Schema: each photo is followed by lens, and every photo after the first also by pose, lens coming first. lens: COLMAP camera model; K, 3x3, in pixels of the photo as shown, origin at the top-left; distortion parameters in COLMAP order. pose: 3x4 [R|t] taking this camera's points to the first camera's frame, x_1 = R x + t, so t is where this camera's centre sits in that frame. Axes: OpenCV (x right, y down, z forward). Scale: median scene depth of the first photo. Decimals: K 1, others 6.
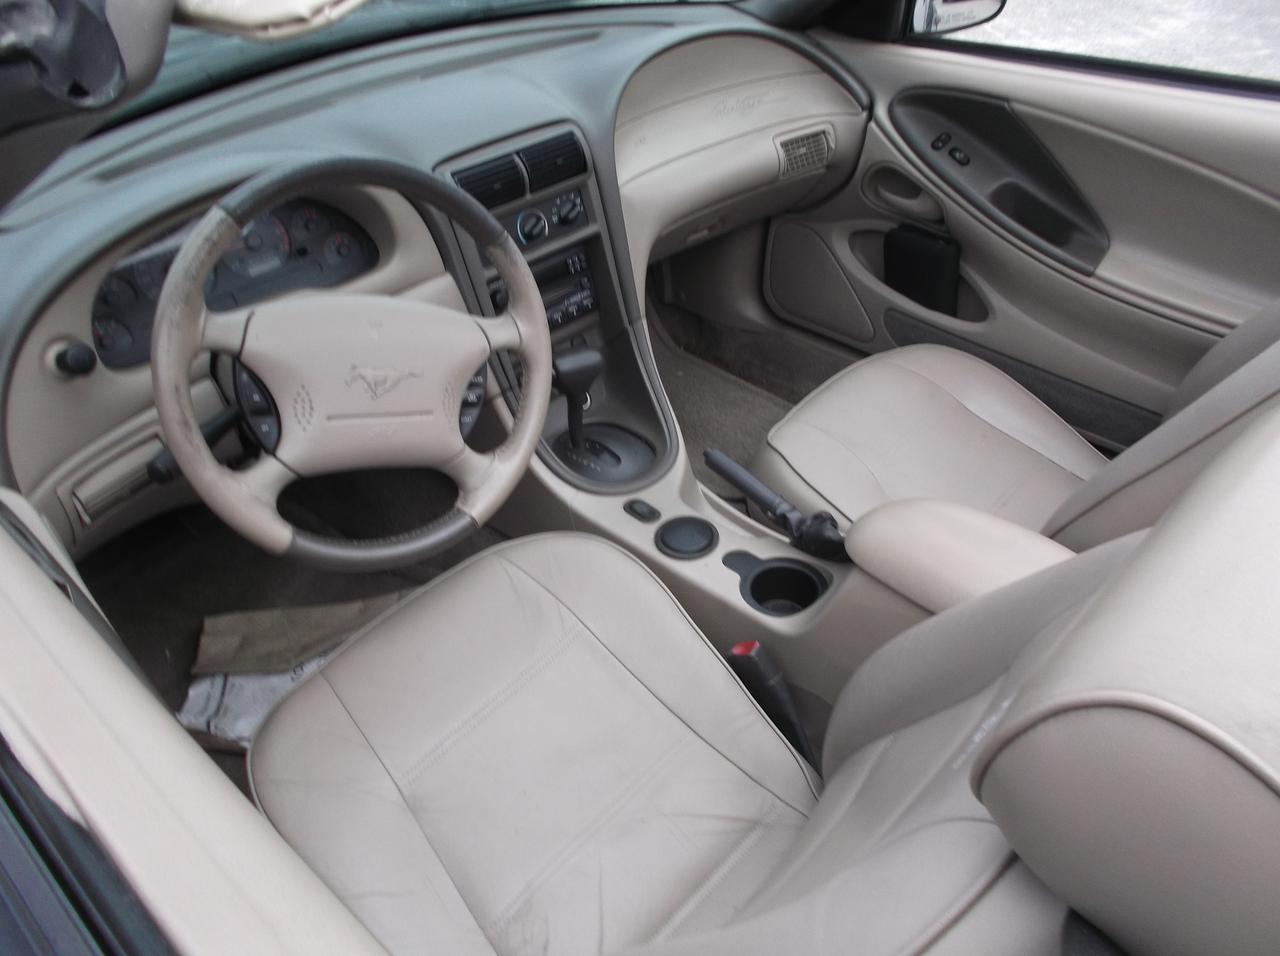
lens RADIAL K [[1033.4, 0, 638.4], [0, 1033.4, 462.9], [0, 0, 1]] dist [-0.005435, 0.001391]
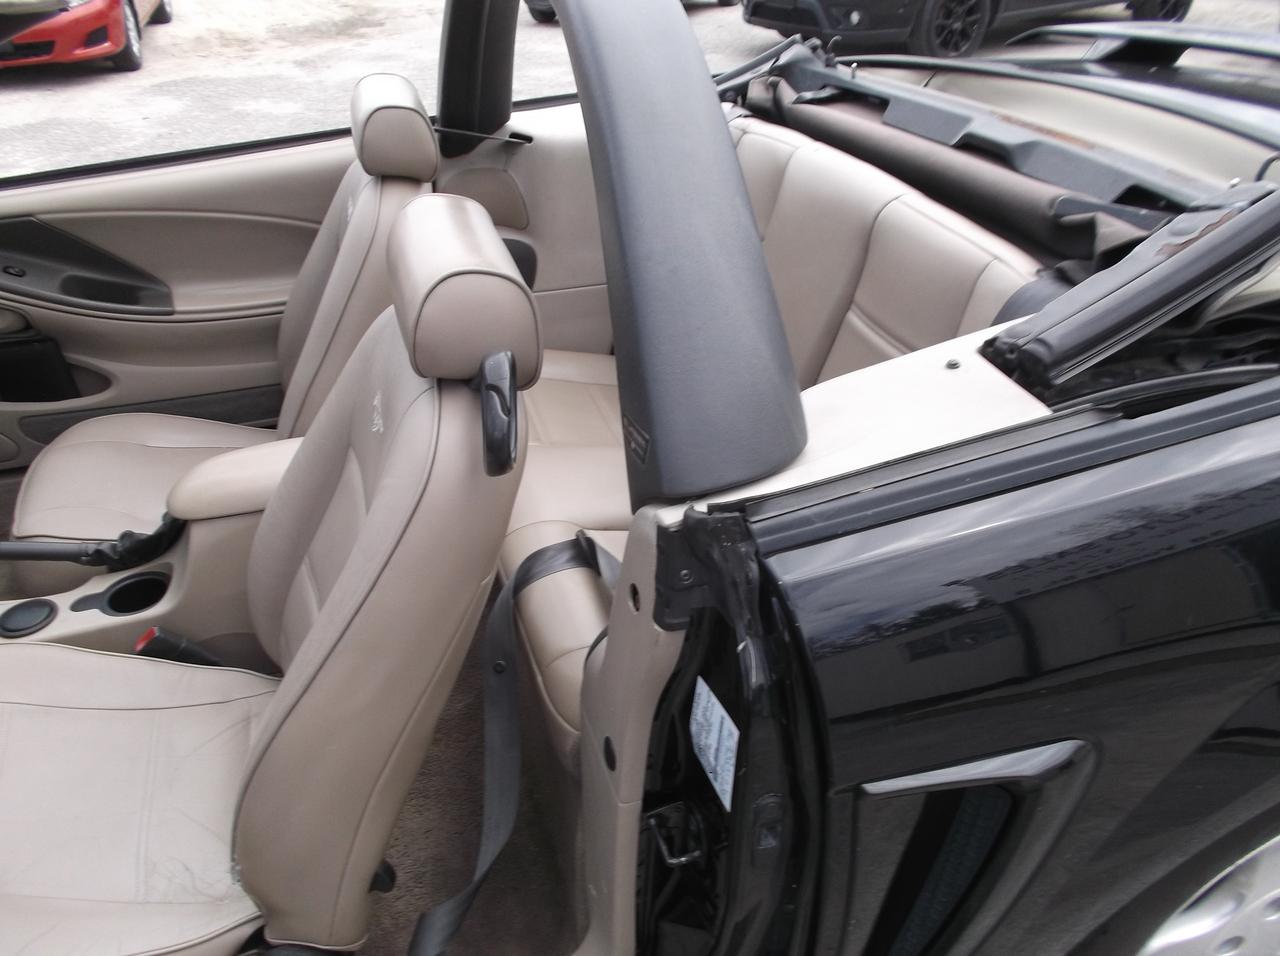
lens RADIAL K [[1019.7, 0, 640.0], [0, 1019.7, 478.0], [0, 0, 1]] dist [-0.012403, 0.004283]
pose [[0.505692, -0.452998, 0.734213, -0.323096], [0.530703, 0.834316, 0.149236, 0.121626], [-0.680169, 0.314182, 0.662314, -0.208256]]
